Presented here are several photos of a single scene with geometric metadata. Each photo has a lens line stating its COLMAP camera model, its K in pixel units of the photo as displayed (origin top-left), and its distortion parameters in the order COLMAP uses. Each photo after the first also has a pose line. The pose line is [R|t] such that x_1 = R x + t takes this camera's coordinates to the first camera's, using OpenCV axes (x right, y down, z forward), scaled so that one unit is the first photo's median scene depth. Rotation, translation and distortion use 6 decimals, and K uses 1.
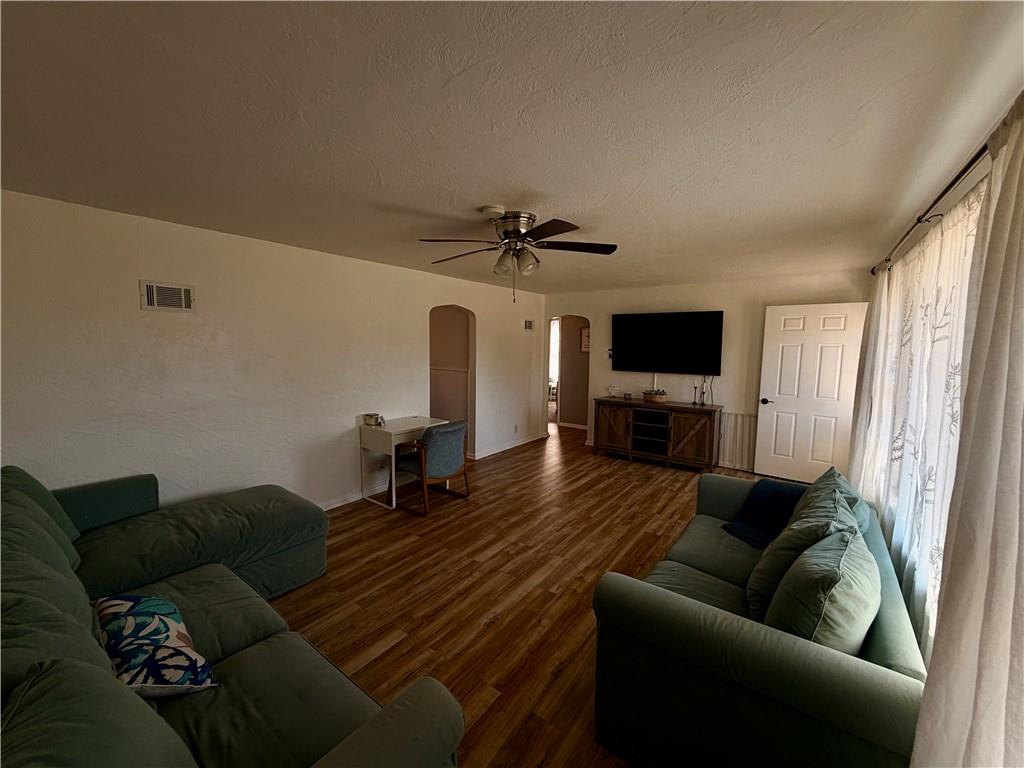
lens RADIAL K [[407.8, 0, 509.3], [0, 407.8, 384.3], [0, 0, 1]] dist [0.000434, 0.000063]
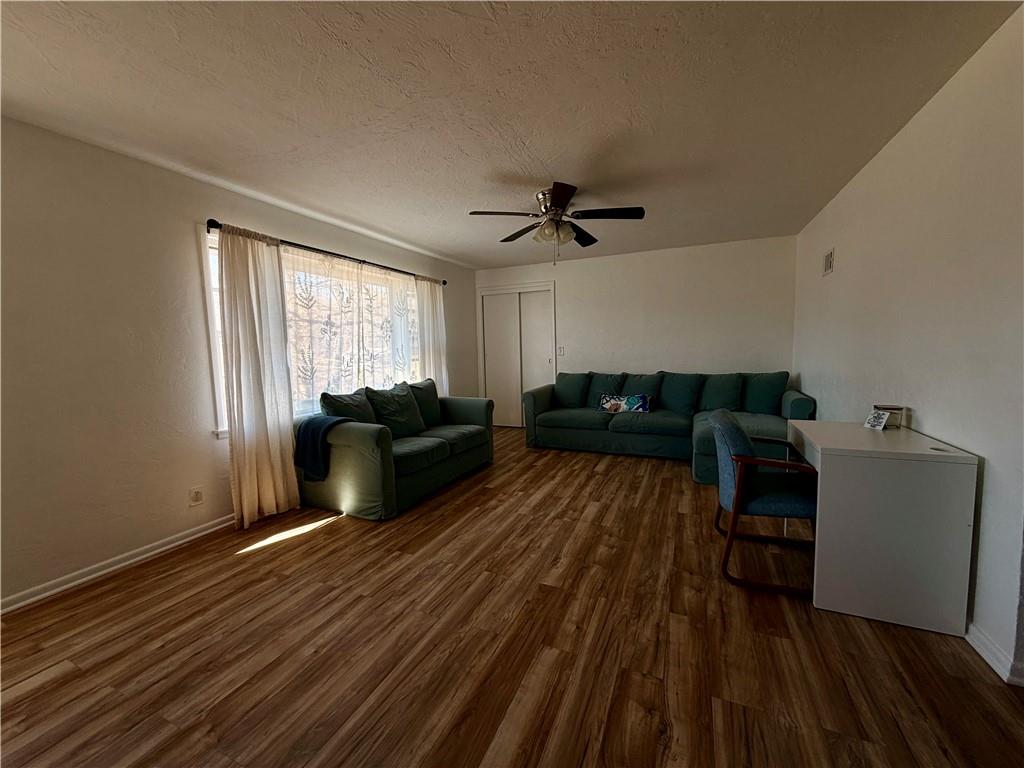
lens RADIAL K [[407.8, 0, 509.3], [0, 407.8, 384.3], [0, 0, 1]] dist [0.000434, 0.000063]
pose [[-0.977152, 0.034142, -0.209783, 0.315870], [-0.006110, 0.982093, 0.188298, -0.063923], [0.212455, 0.185278, -0.959445, 1.696937]]
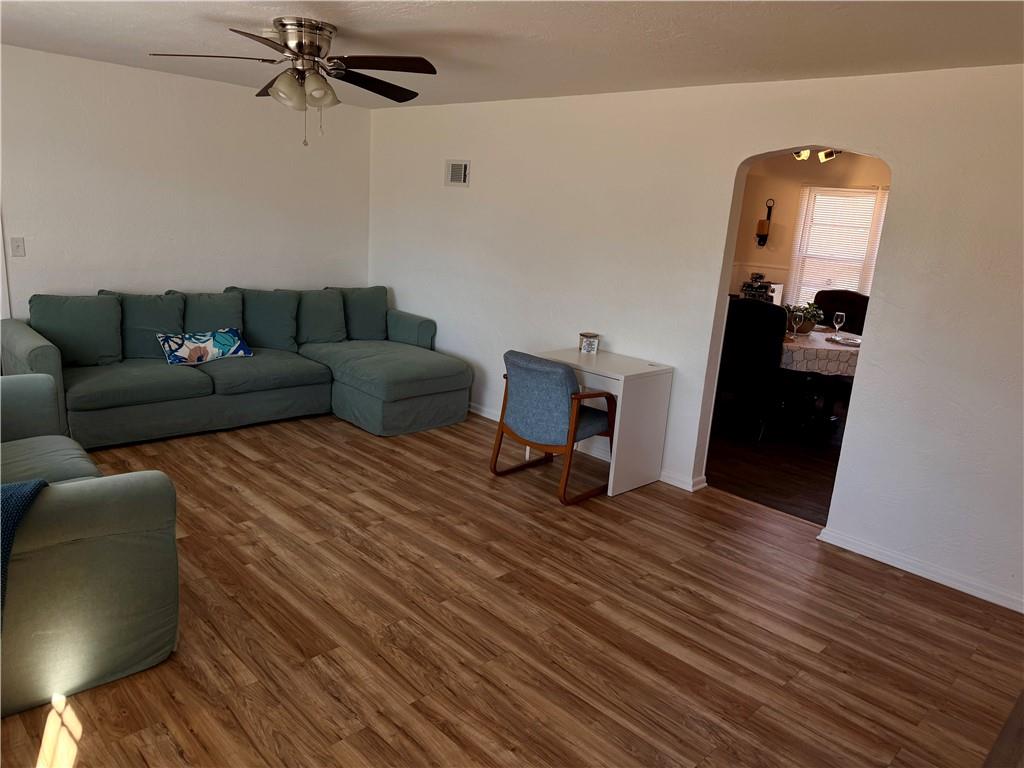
lens RADIAL K [[721.6, 0, 512.0], [0, 721.6, 384.0], [0, 0, 1]] dist [0.074889, -0.064752]
pose [[-0.152448, 0.211245, -0.965472, 1.026864], [-0.171954, 0.956321, 0.236394, -0.128226], [0.973238, 0.202054, -0.109465, 1.237592]]
